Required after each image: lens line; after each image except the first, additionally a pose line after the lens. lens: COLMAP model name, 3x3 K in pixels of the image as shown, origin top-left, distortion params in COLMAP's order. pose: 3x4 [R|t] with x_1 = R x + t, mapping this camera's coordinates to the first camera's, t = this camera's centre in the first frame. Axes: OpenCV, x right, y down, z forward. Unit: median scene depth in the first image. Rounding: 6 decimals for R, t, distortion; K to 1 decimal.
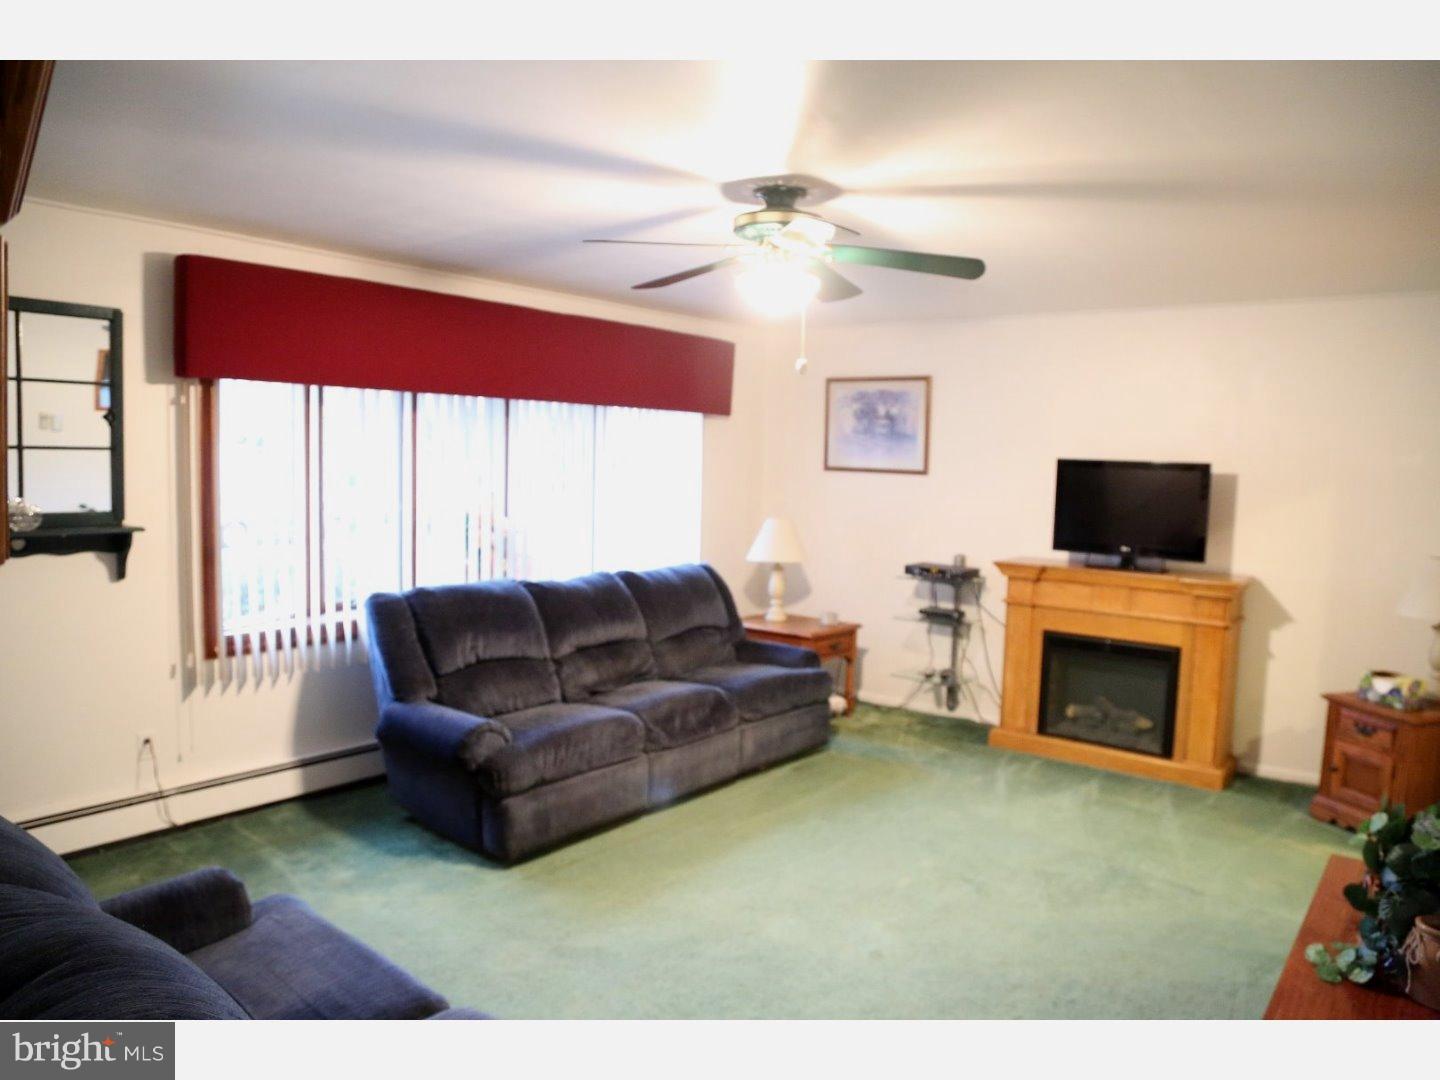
lens RADIAL K [[991.7, 0, 728.9], [0, 991.7, 537.4], [0, 0, 1]] dist [-0.113872, 0.070156]
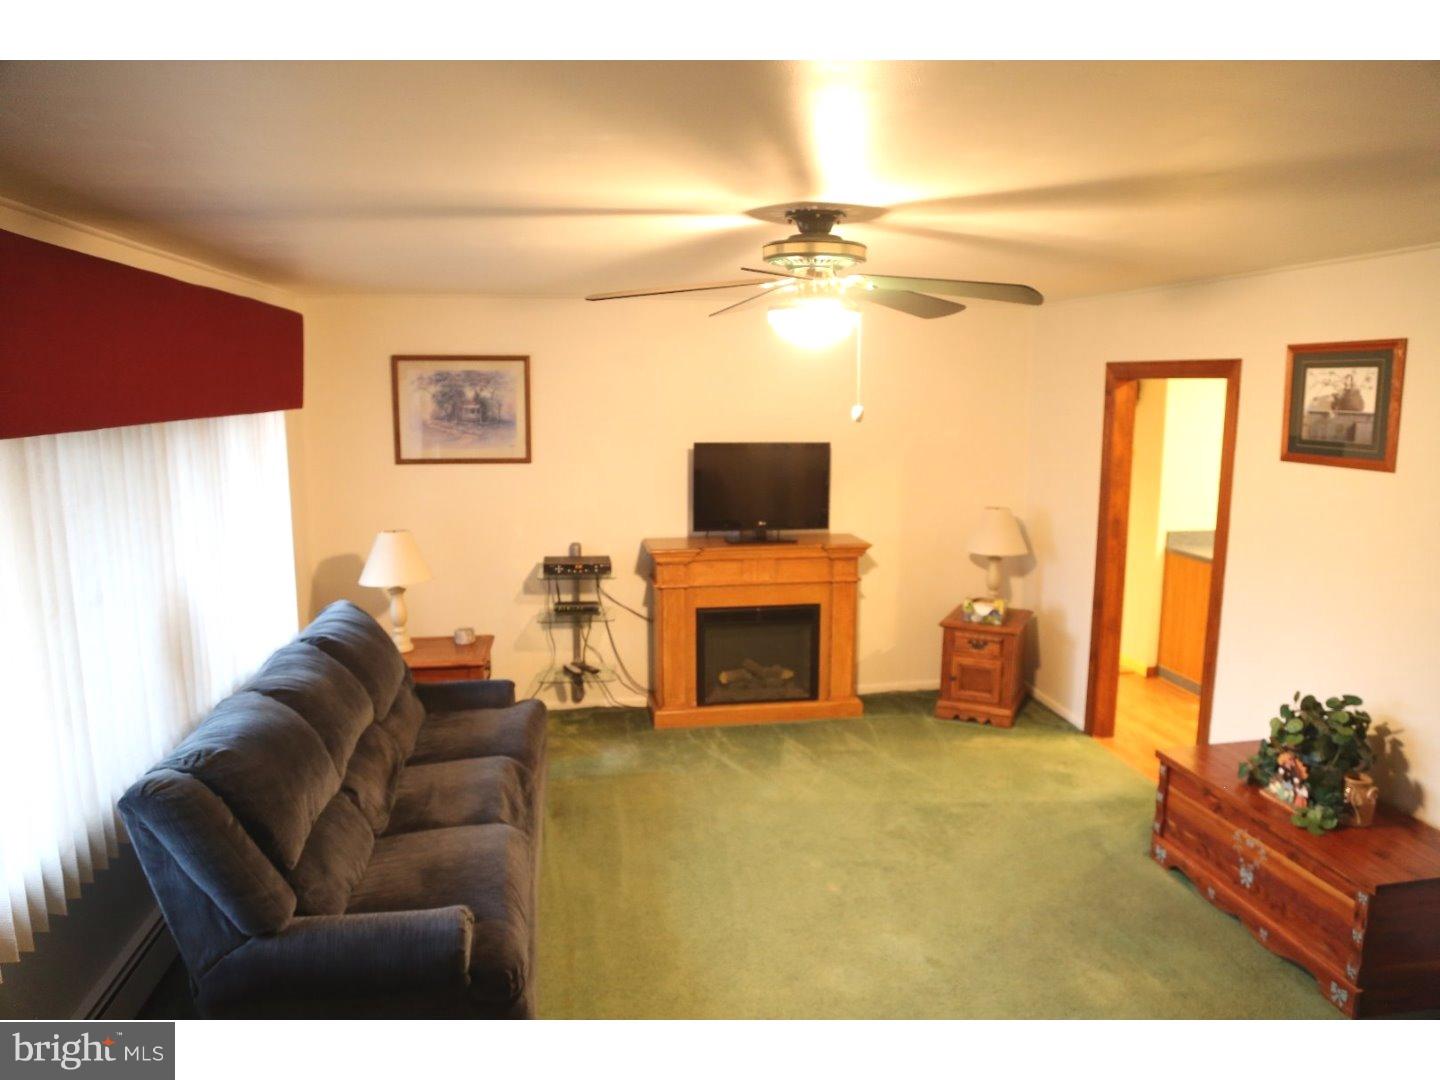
lens RADIAL K [[991.7, 0, 728.9], [0, 991.7, 537.4], [0, 0, 1]] dist [-0.113872, 0.070156]
pose [[0.658438, -0.141548, 0.739205, -0.452079], [0.073449, 0.989552, 0.124063, -0.115739], [-0.749042, -0.027394, 0.661955, 0.294476]]
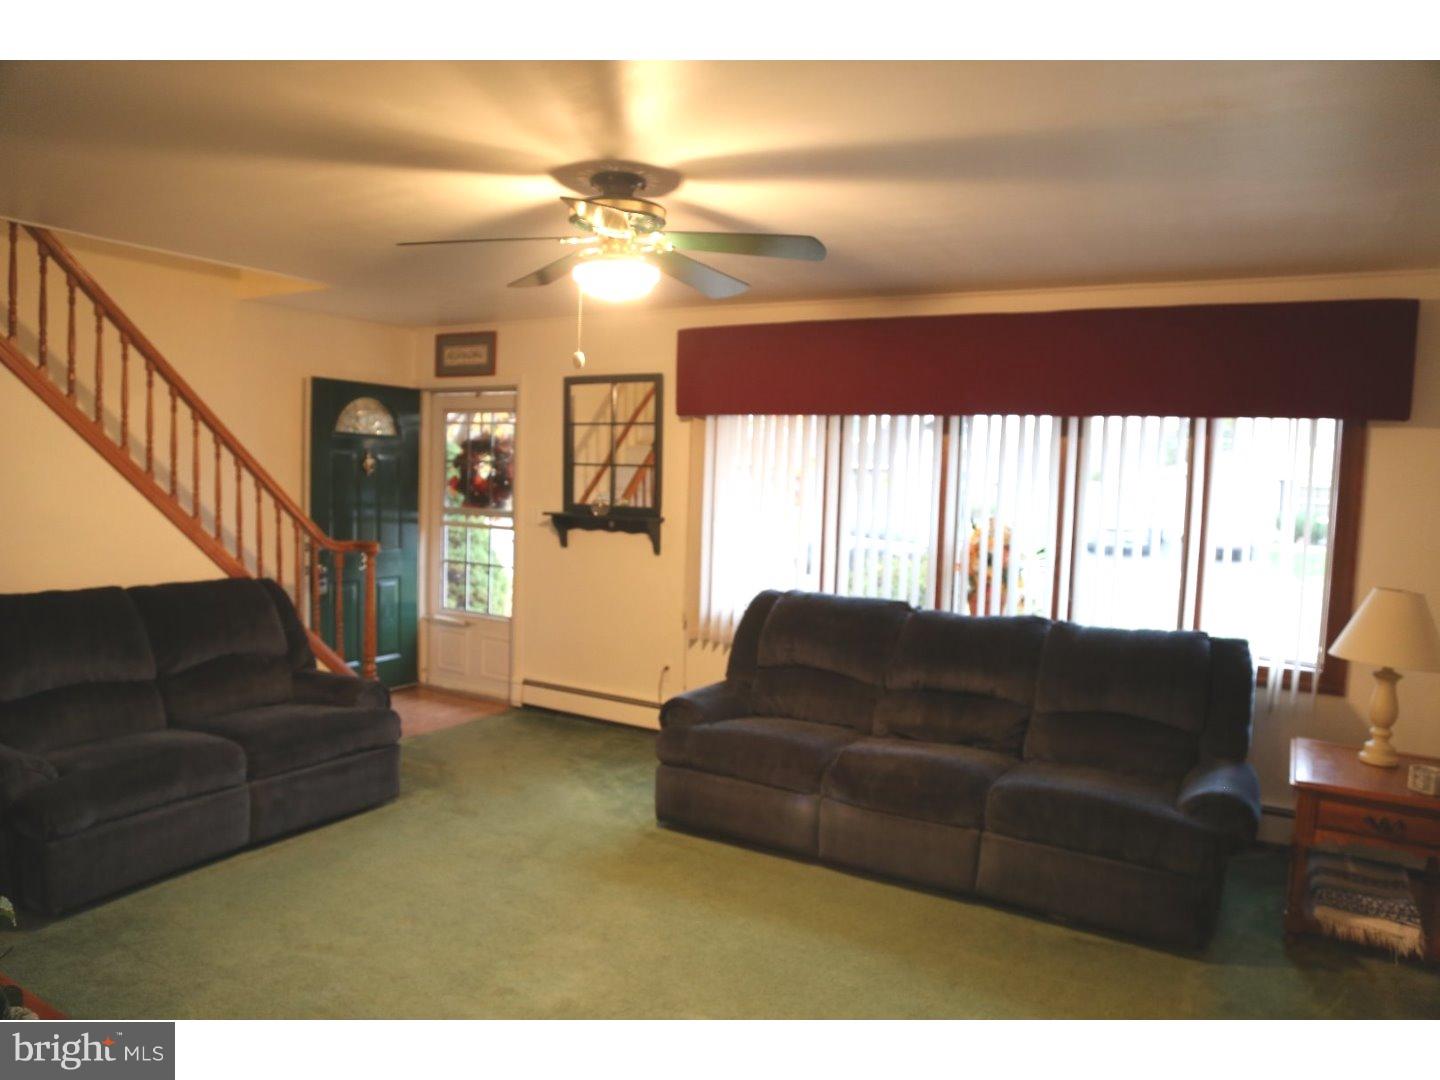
lens RADIAL K [[991.7, 0, 728.9], [0, 991.7, 537.4], [0, 0, 1]] dist [-0.113872, 0.070156]
pose [[0.145115, 0.043716, -0.988449, 0.640646], [-0.109383, 0.993608, 0.027885, -0.026001], [0.983350, 0.104073, 0.148969, 0.622241]]
